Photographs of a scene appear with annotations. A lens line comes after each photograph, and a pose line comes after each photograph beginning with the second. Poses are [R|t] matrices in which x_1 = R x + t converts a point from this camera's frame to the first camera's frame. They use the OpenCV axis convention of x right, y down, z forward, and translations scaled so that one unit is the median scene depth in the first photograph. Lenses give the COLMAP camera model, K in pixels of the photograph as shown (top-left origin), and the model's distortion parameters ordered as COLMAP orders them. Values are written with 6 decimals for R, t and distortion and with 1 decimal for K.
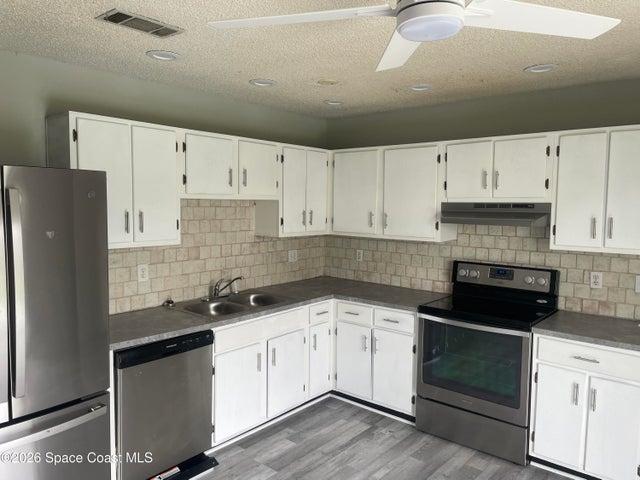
lens RADIAL K [[483.4, 0, 317.4], [0, 483.4, 235.0], [0, 0, 1]] dist [0.073982, -0.088933]
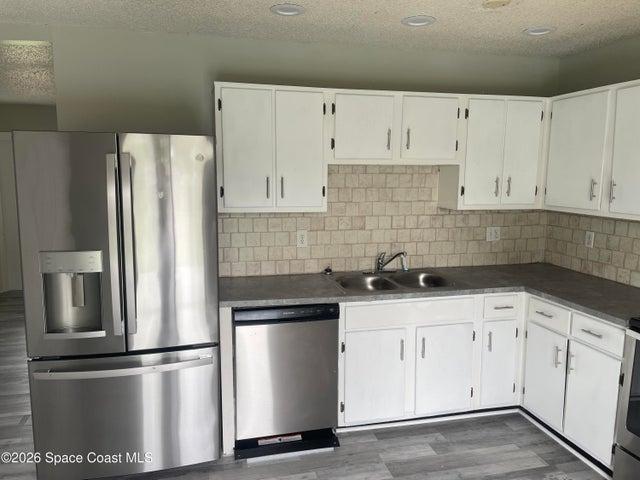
lens RADIAL K [[483.4, 0, 317.7], [0, 483.4, 236.0], [0, 0, 1]] dist [0.073982, -0.088933]
pose [[0.803531, 0.070996, -0.591014, 0.240258], [-0.037694, 0.996938, 0.068509, 0.001579], [0.594068, -0.032771, 0.803747, 0.191195]]
